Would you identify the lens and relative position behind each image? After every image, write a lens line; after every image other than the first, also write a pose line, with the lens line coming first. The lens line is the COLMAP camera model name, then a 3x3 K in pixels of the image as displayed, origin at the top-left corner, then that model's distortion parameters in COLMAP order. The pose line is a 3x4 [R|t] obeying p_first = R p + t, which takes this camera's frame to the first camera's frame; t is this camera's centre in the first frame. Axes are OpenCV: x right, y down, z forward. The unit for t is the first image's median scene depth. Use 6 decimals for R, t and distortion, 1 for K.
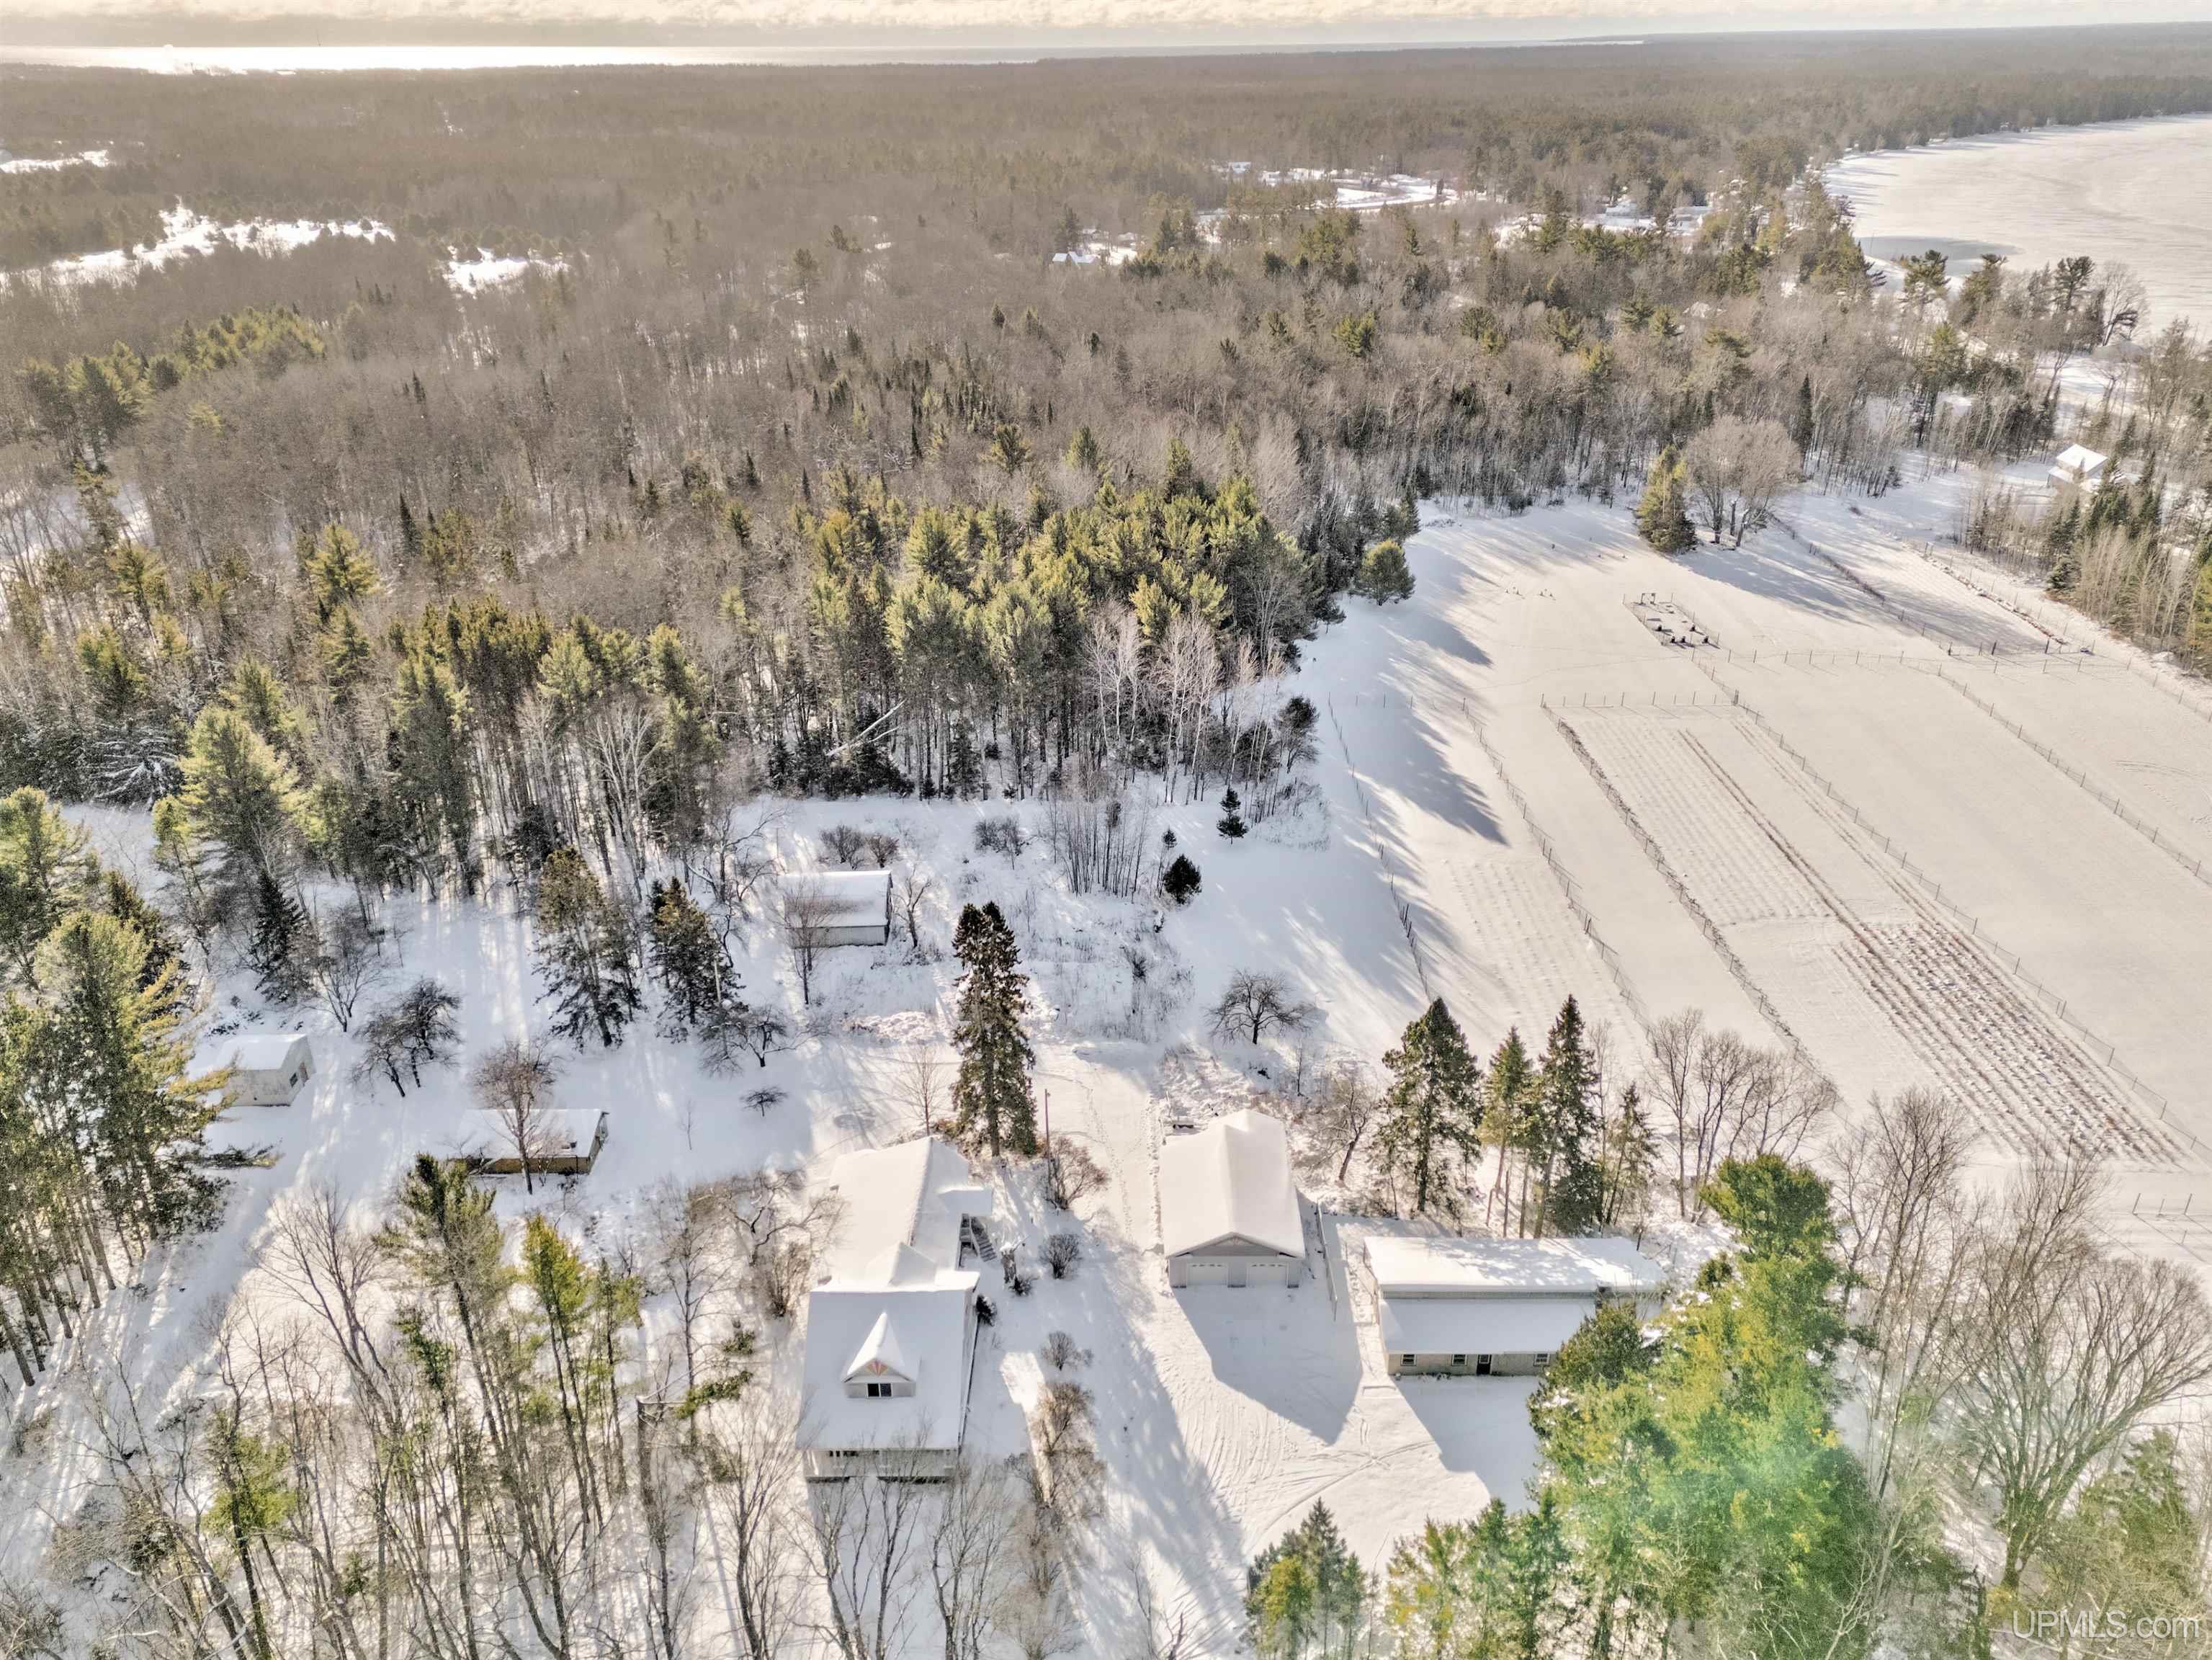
lens RADIAL K [[1617.1, 0, 1106.0], [0, 1617.1, 830.0], [0, 0, 1]] dist [0.095312, -0.076099]
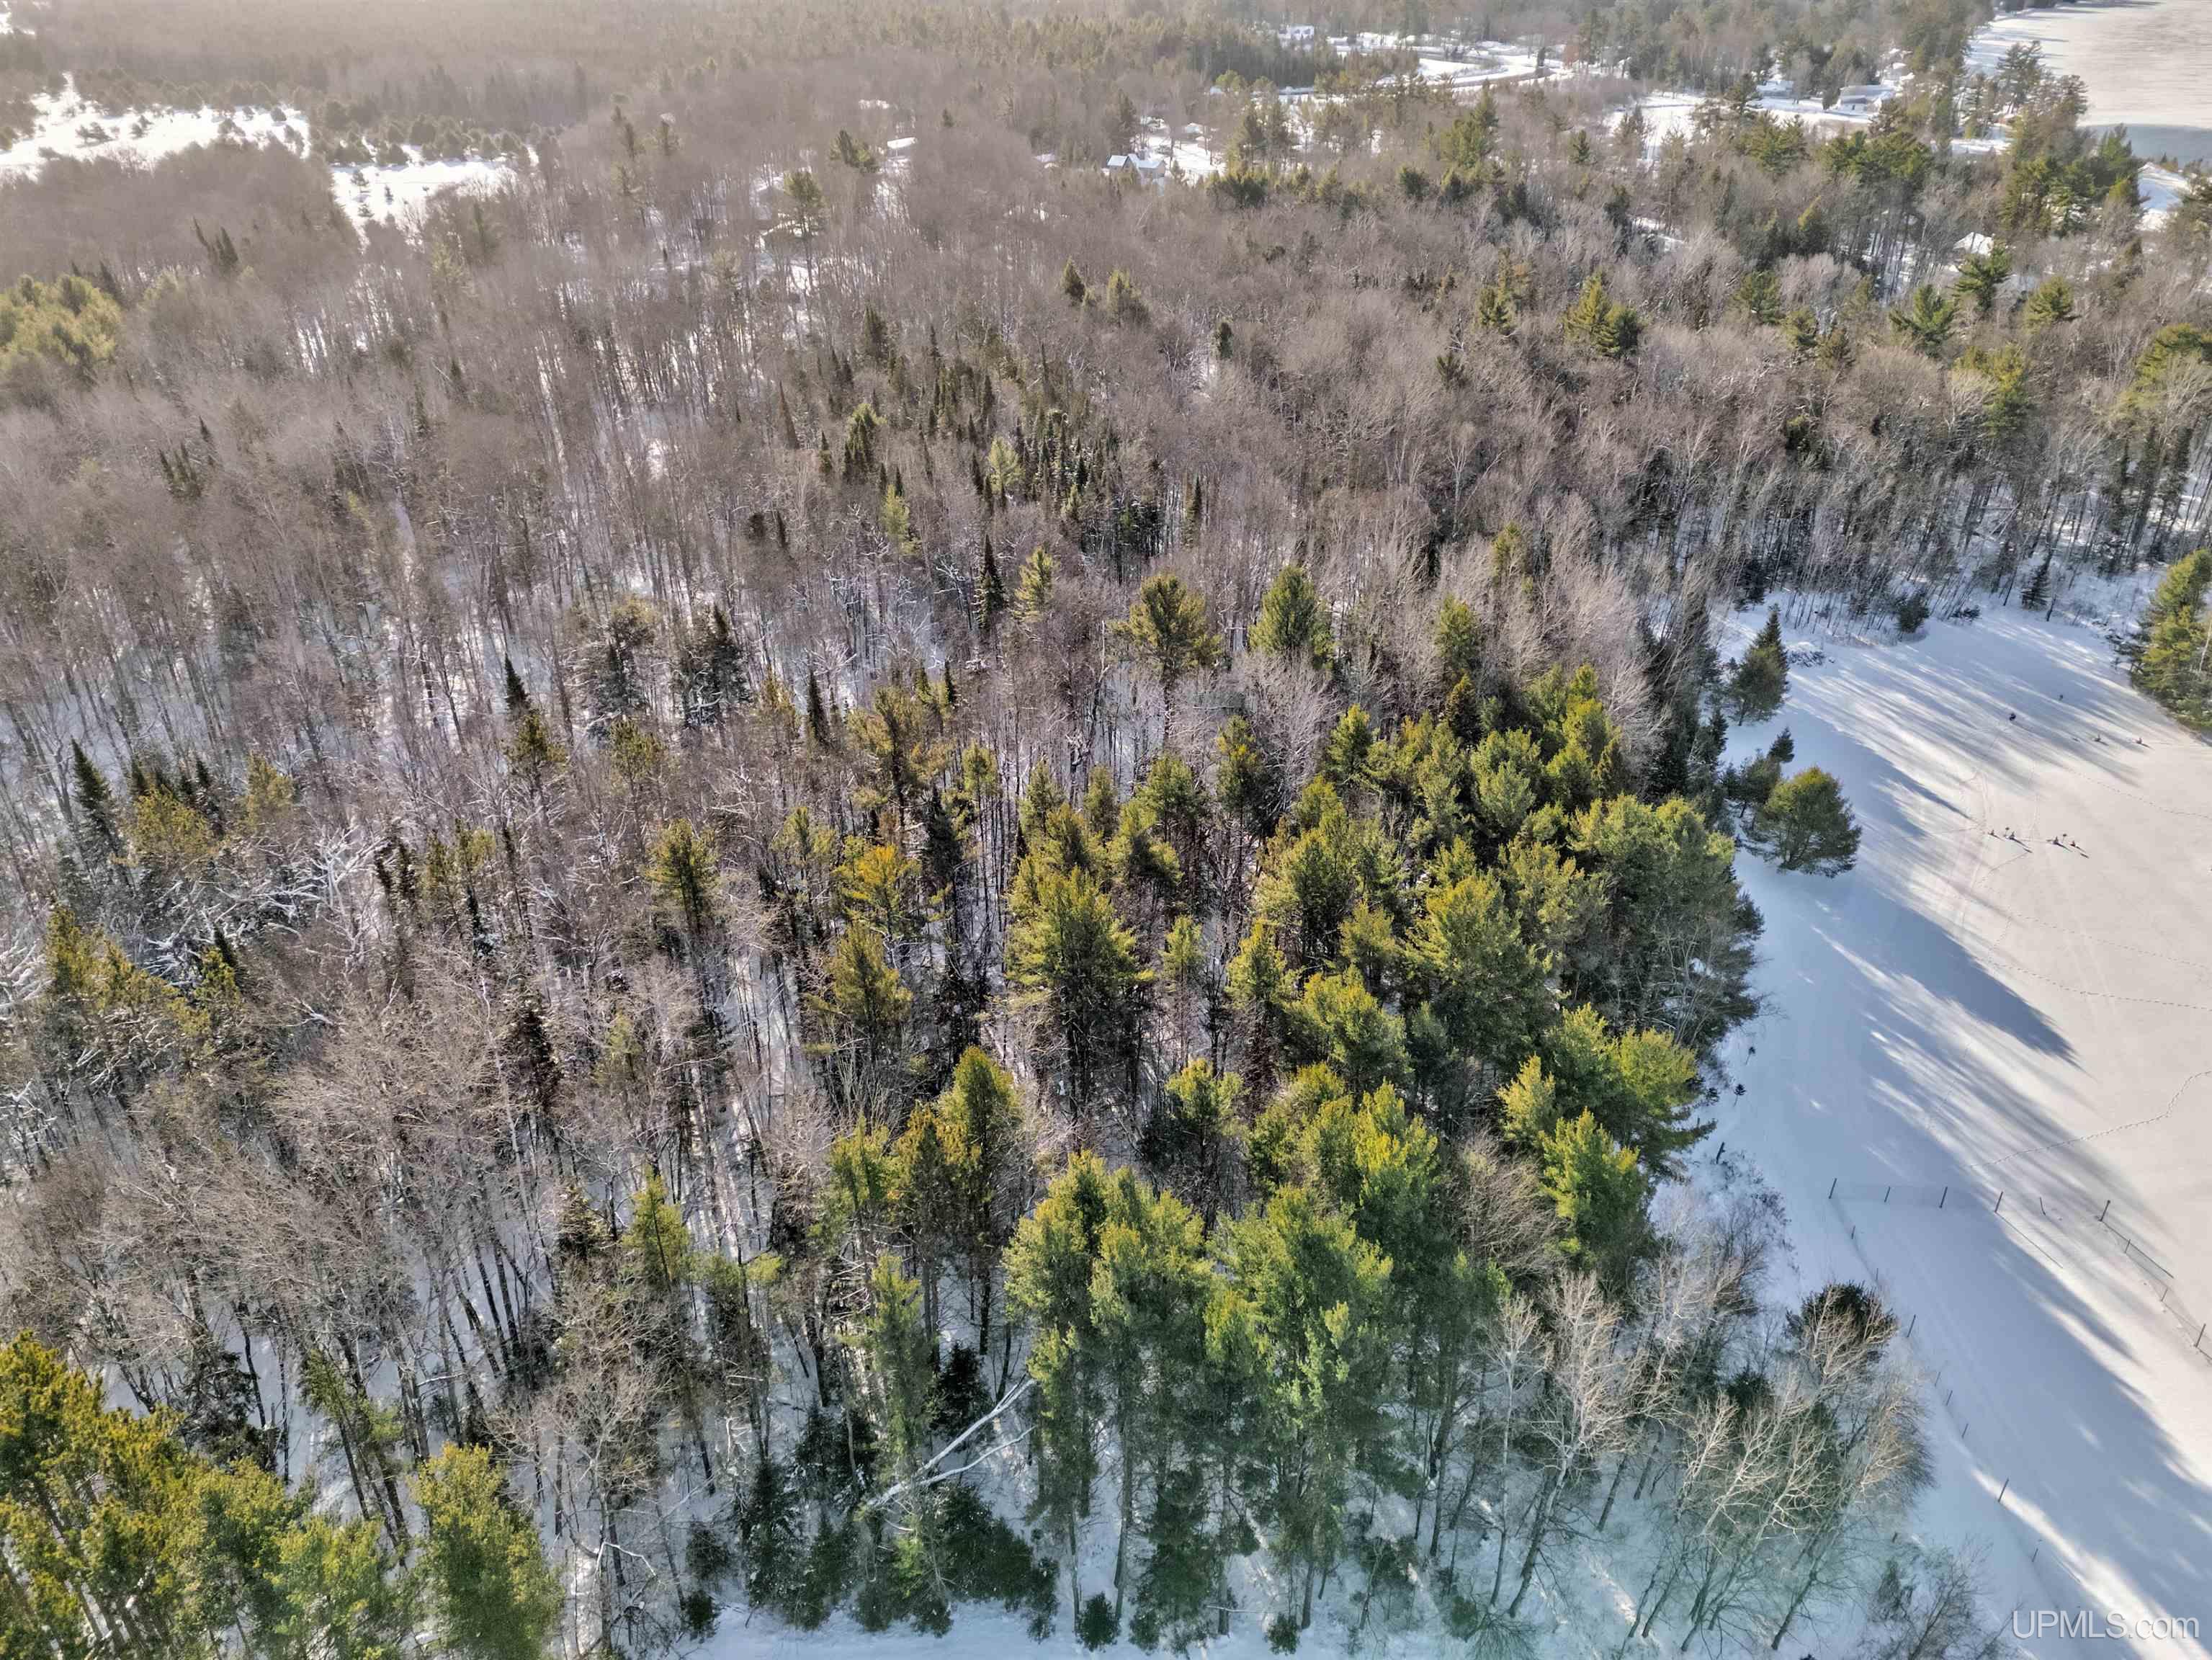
lens RADIAL K [[1617.1, 0, 1106.0], [0, 1617.1, 830.0], [0, 0, 1]] dist [0.095312, -0.076099]
pose [[0.999993, -0.000570, -0.003578, -0.052239], [0.000833, 0.997263, 0.073931, -0.134852], [0.003526, -0.073933, 0.997257, 0.279242]]
